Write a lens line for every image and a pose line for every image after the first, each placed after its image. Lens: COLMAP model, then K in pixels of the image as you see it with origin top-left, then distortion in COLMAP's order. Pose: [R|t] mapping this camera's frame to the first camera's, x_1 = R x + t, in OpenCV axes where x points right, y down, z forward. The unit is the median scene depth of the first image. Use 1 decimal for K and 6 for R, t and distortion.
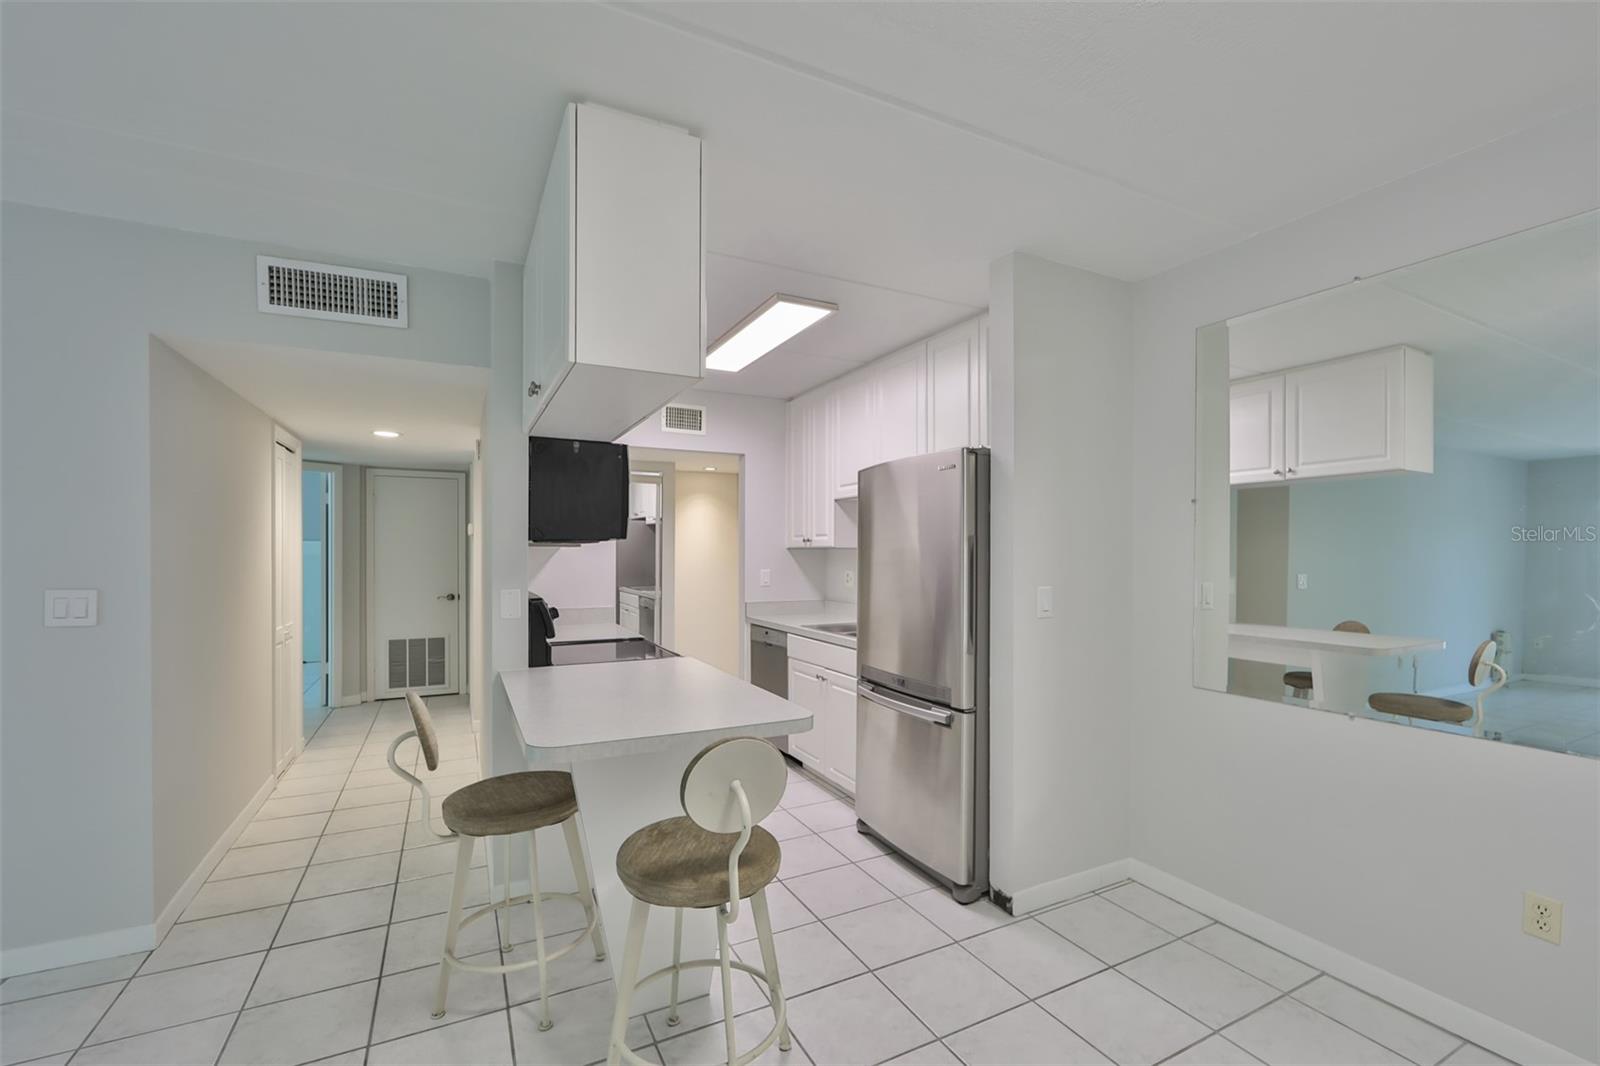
lens RADIAL K [[684.8, 0, 803.5], [0, 684.8, 558.6], [0, 0, 1]] dist [0.002466, 0.000322]
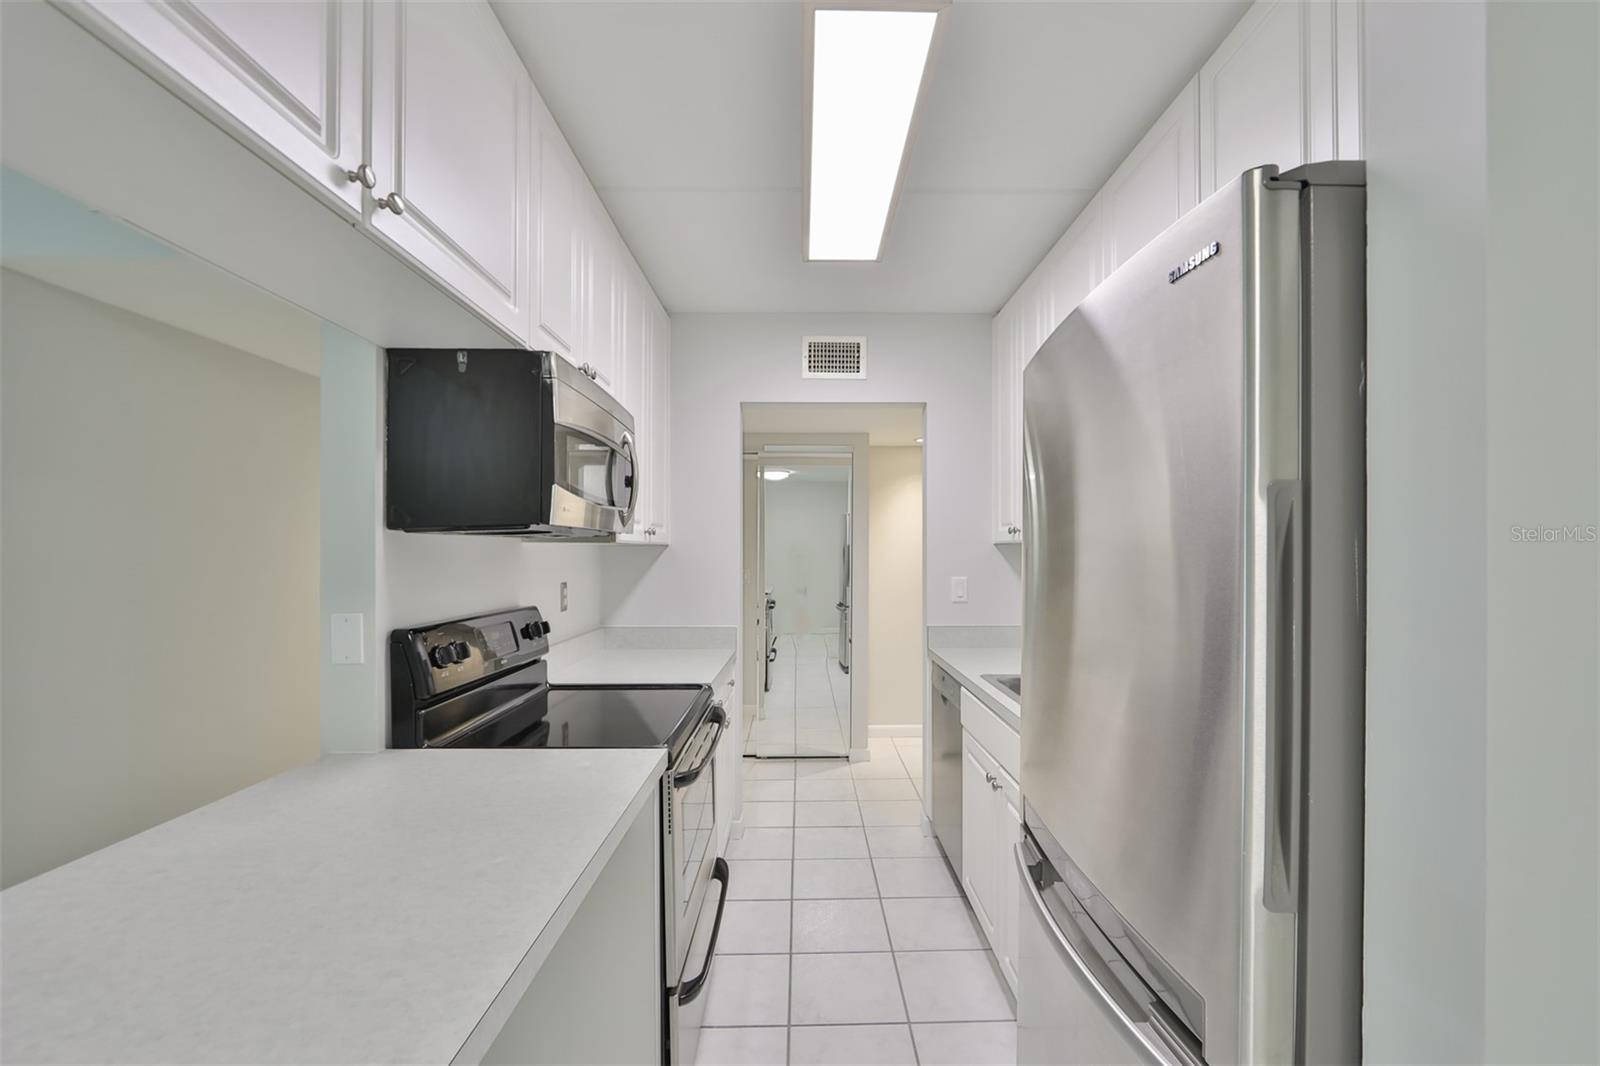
lens RADIAL K [[677.2, 0, 823.8], [0, 677.2, 556.2], [0, 0, 1]] dist [-0.037970, 0.000153]
pose [[0.906836, 0.003646, -0.421469, 0.173123], [-0.005127, 0.999984, -0.002380, -0.002578], [0.421453, 0.004319, 0.906840, 0.624496]]
